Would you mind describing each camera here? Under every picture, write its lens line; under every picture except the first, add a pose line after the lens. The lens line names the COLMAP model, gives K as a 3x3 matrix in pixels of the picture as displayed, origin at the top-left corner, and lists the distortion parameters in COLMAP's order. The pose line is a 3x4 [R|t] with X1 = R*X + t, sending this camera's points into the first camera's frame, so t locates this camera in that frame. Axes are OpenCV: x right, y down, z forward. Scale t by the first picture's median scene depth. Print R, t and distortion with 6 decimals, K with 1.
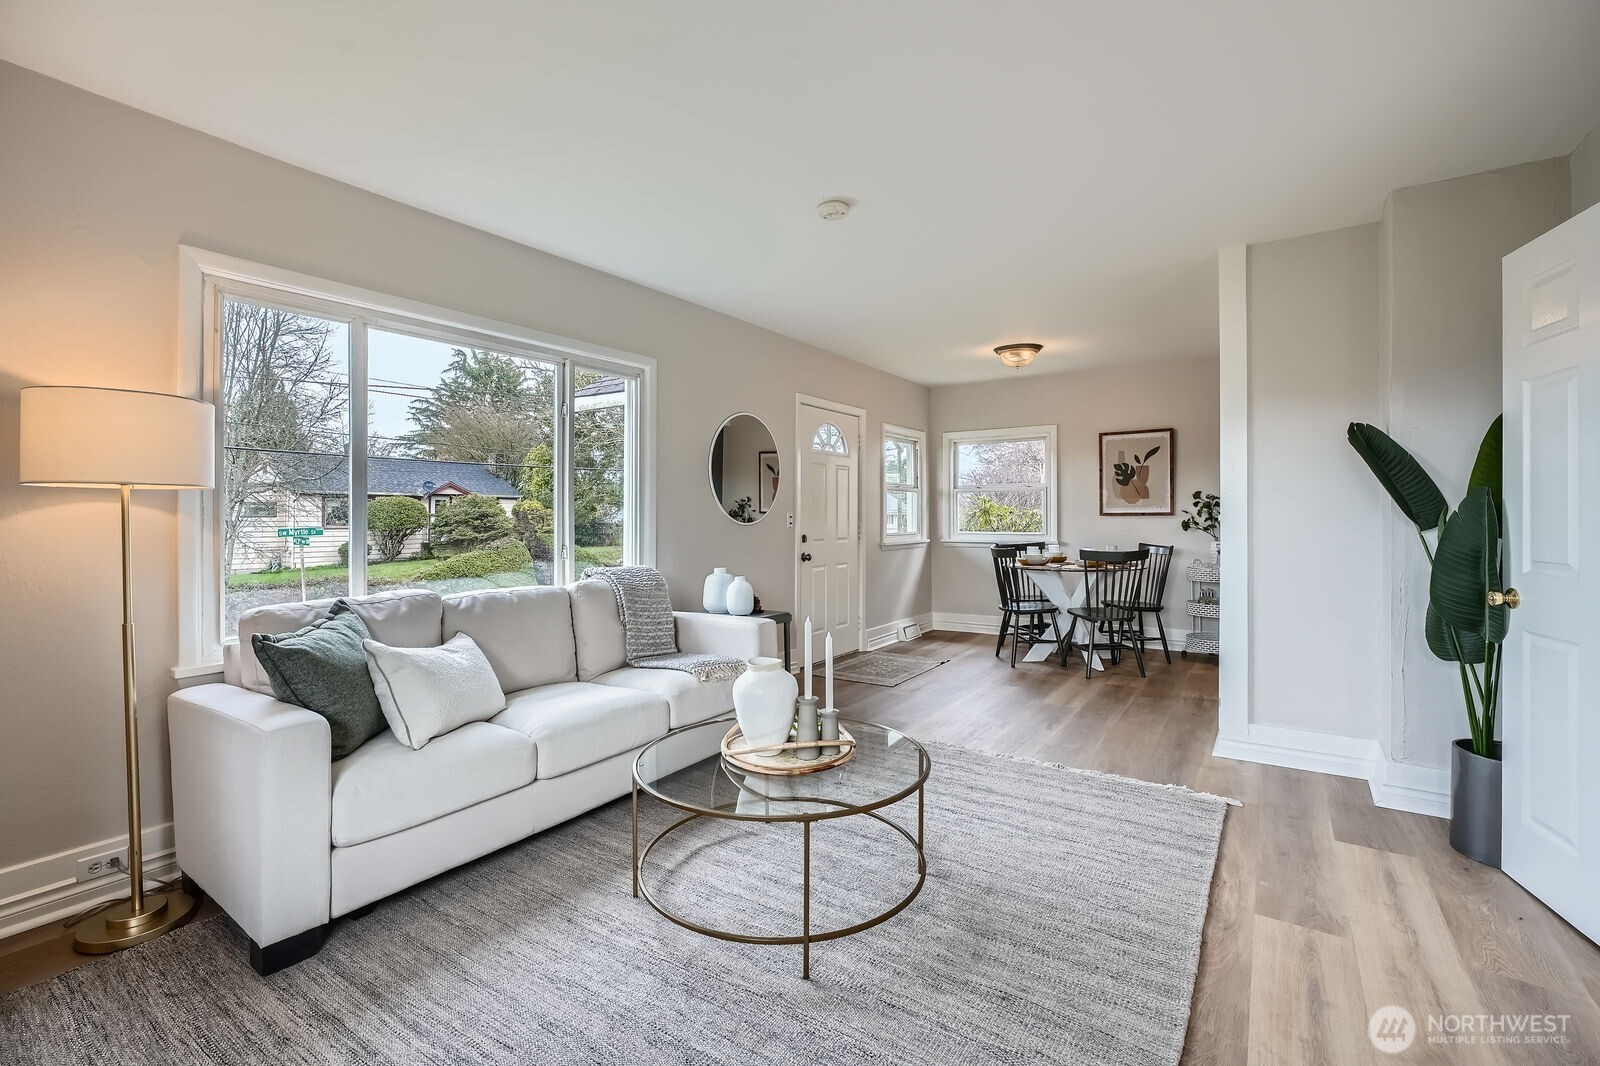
lens RADIAL K [[707.6, 0, 794.2], [0, 707.6, 518.0], [0, 0, 1]] dist [0.002816, 0.000237]
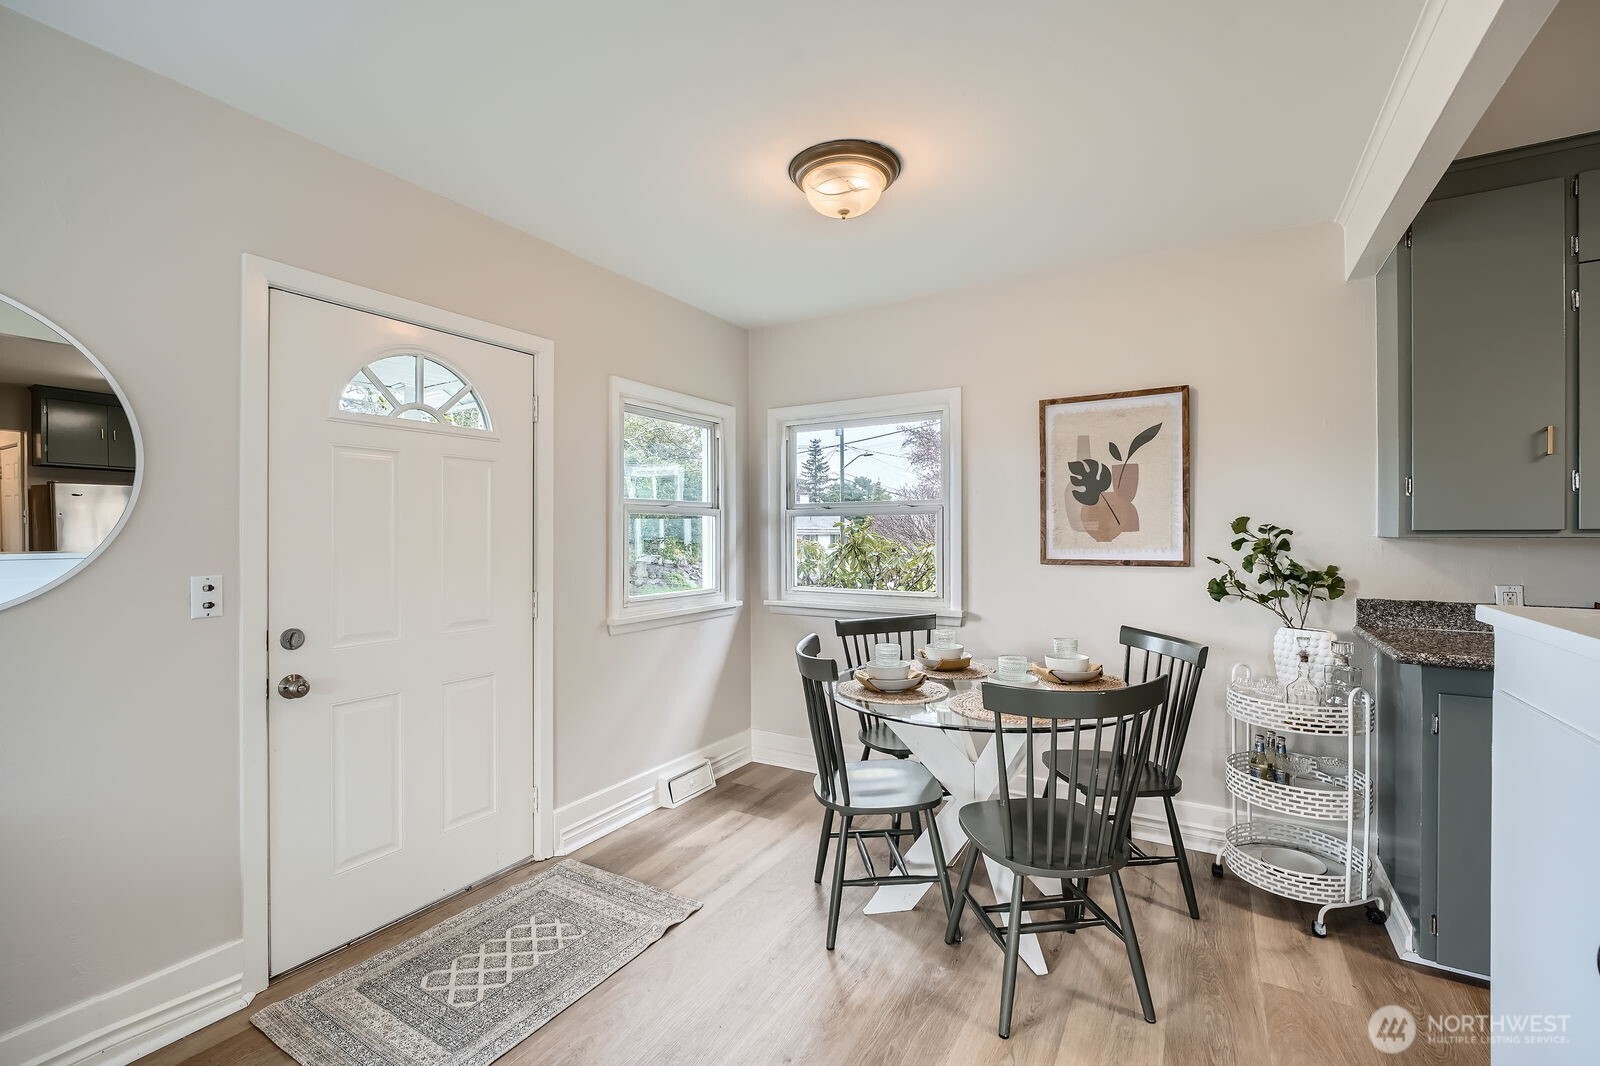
lens RADIAL K [[697.8, 0, 803.4], [0, 697.8, 543.6], [0, 0, 1]] dist [0.012202, -0.000009]
pose [[0.997663, -0.000718, 0.068328, 0.239478], [0.000101, 0.999959, 0.009034, -0.023572], [-0.068332, -0.009006, 0.997622, 0.539211]]
